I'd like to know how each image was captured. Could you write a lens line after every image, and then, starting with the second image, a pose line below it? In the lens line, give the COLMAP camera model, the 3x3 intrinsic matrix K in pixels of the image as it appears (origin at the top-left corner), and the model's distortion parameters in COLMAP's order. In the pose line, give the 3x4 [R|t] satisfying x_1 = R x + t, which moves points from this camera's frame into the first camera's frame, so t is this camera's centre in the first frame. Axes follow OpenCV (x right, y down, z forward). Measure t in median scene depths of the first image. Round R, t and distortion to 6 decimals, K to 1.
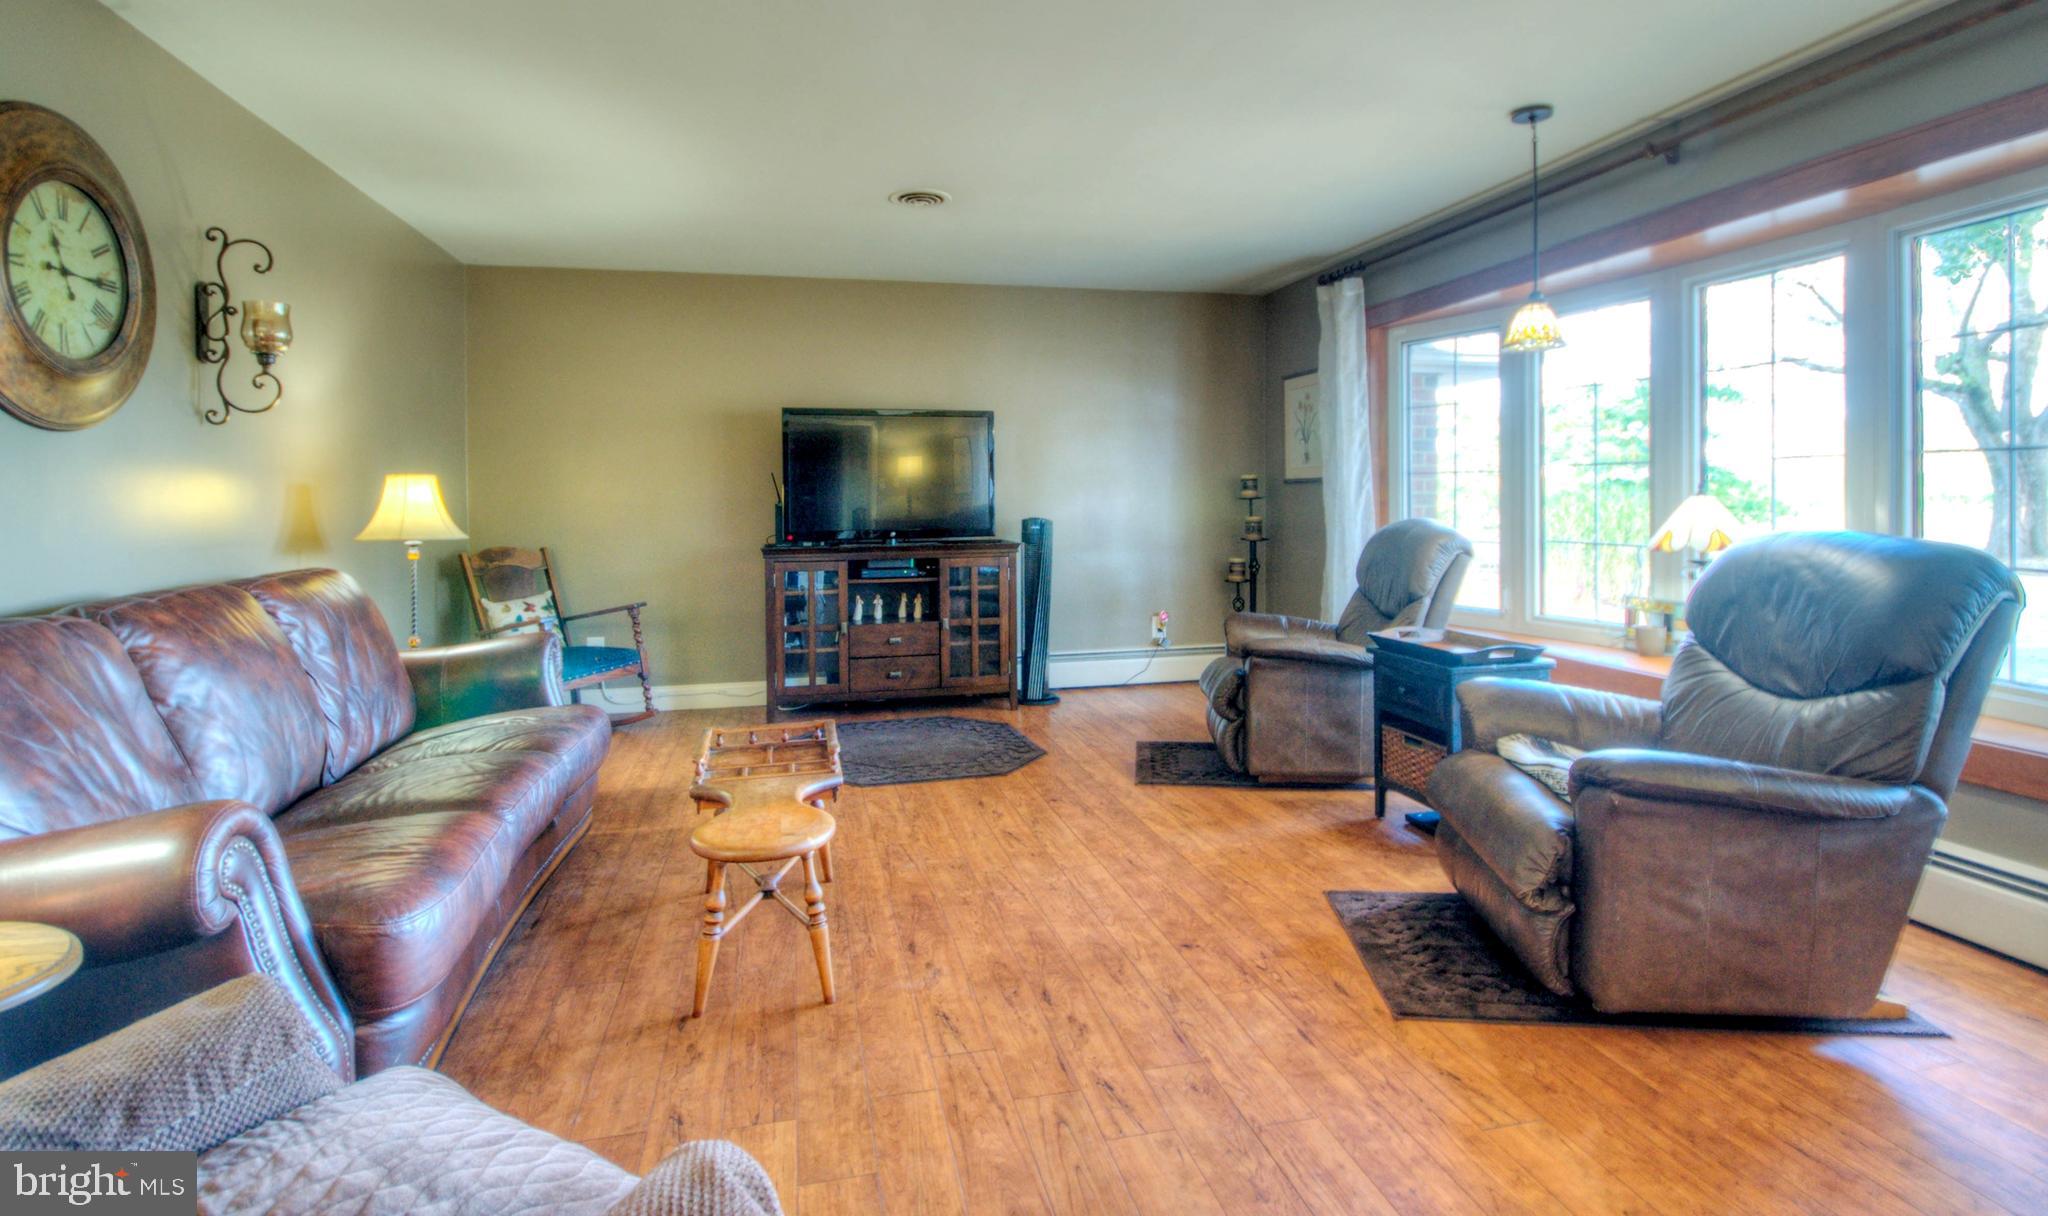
lens RADIAL K [[1024.0, 0, 1070.5], [0, 1024.0, 504.3], [0, 0, 1]] dist [0.003577, -0.009564]
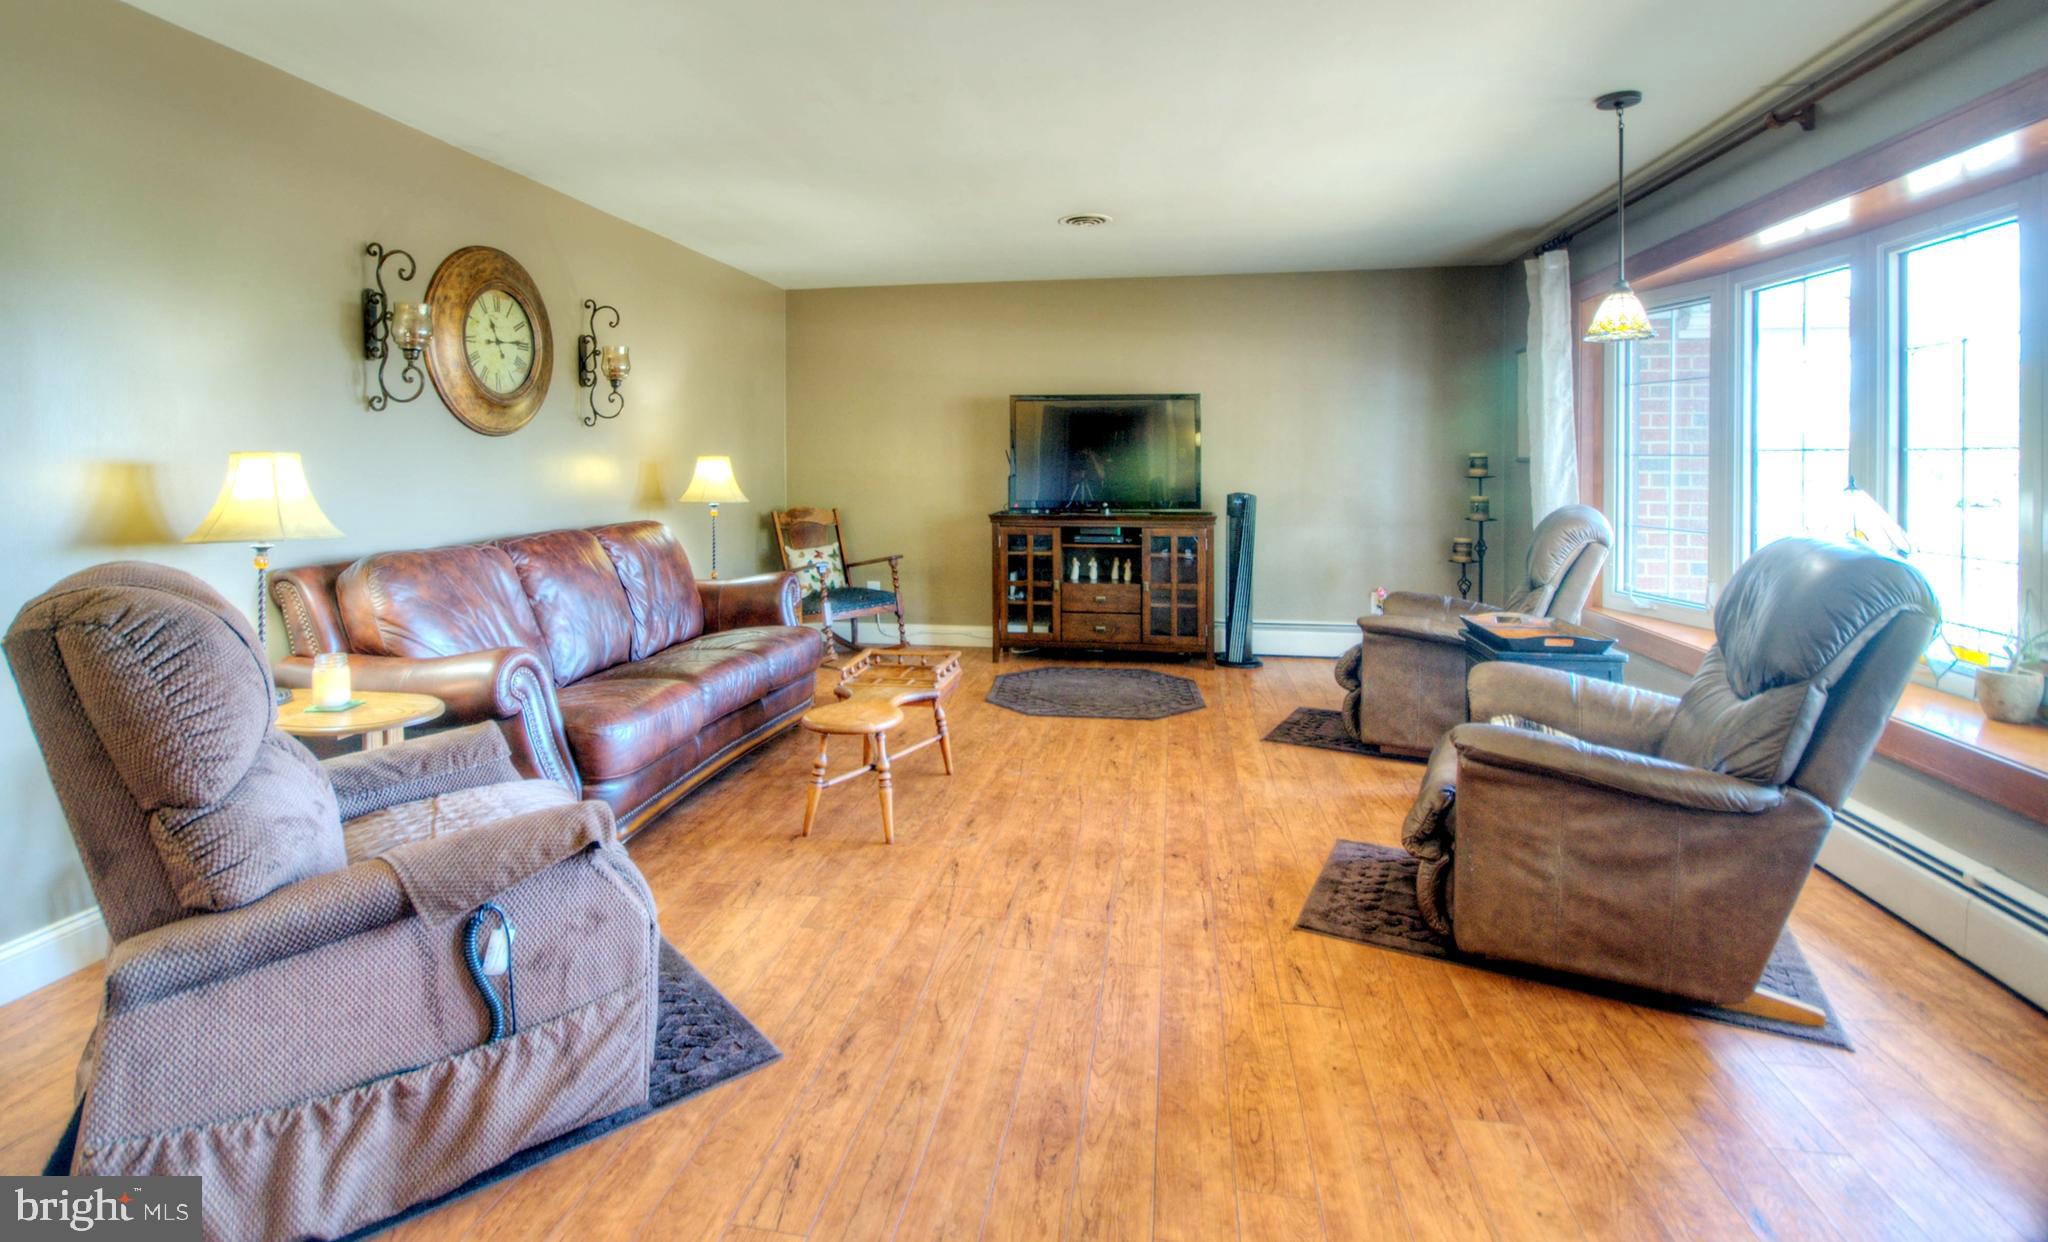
lens RADIAL K [[978.6, 0, 949.3], [0, 978.6, 483.0], [0, 0, 1]] dist [-0.005875, -0.001646]
pose [[0.912477, 0.016459, -0.408796, 0.297813], [-0.011983, 0.999837, 0.013507, -0.020270], [0.408951, -0.007427, 0.912526, -0.145830]]
